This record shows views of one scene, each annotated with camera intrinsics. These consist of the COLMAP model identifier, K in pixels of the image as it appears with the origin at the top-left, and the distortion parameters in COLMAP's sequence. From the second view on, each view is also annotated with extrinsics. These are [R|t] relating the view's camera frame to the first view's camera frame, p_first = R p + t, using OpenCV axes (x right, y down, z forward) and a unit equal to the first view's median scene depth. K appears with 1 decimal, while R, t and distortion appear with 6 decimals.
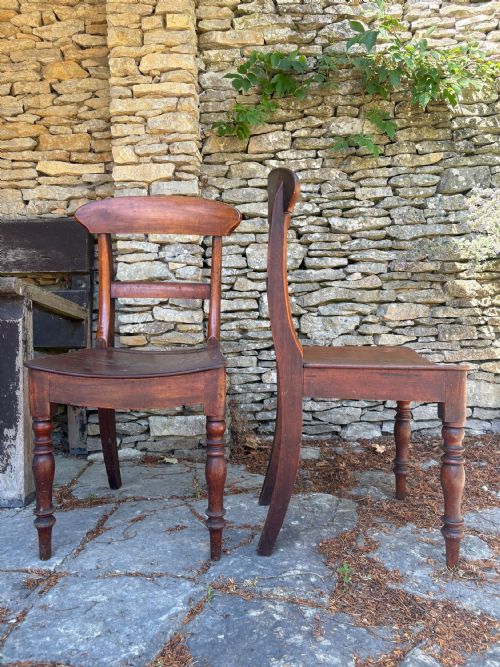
lens RADIAL K [[497.6, 0, 245.2], [0, 497.6, 331.6], [0, 0, 1]] dist [0.049327, -0.077549]
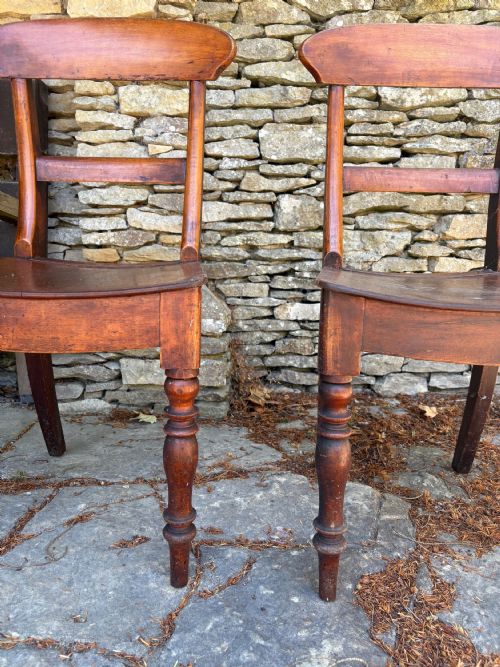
lens RADIAL K [[496.9, 0, 245.2], [0, 496.9, 336.3], [0, 0, 1]] dist [0.047054, -0.075833]
pose [[0.999155, 0.033315, -0.024081, 0.008938], [-0.029434, 0.988756, 0.146611, 0.021267], [0.028695, -0.145778, 0.988901, 0.255354]]
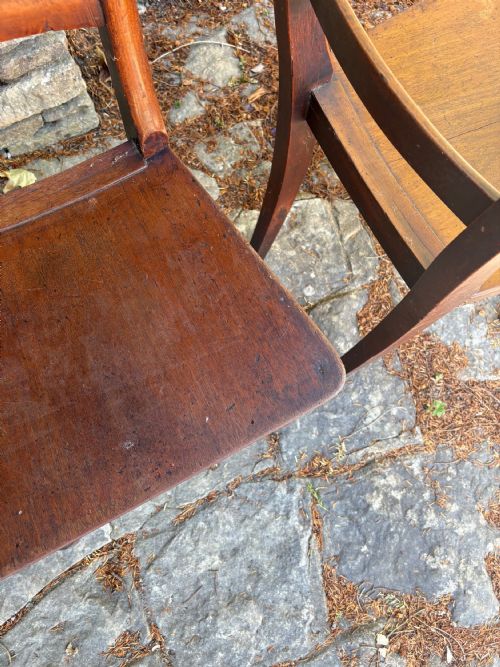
lens RADIAL K [[496.9, 0, 245.2], [0, 496.9, 336.3], [0, 0, 1]] dist [0.047054, -0.075833]
pose [[0.868662, -0.465375, 0.169862, -0.096829], [-0.002743, 0.338351, 0.941016, -0.205354], [-0.495398, -0.817891, 0.292636, 0.495467]]
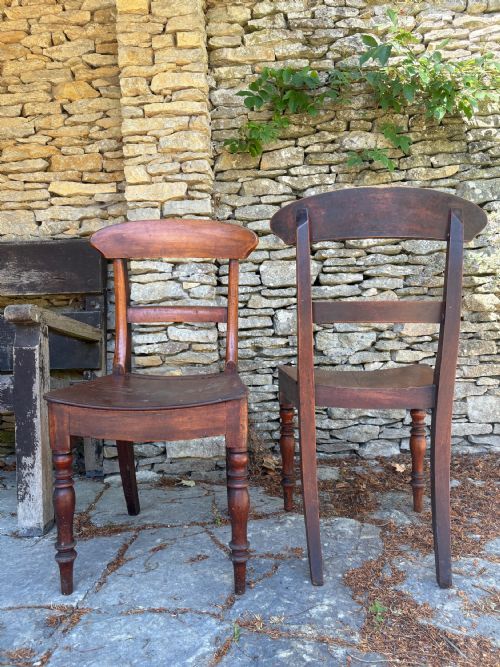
lens RADIAL K [[496.9, 0, 245.2], [0, 496.9, 336.3], [0, 0, 1]] dist [0.047054, -0.075833]
pose [[0.999766, -0.014888, -0.015709, -0.014242], [0.014832, 0.999883, -0.003671, -0.023896], [0.015762, 0.003437, 0.999870, 0.011423]]
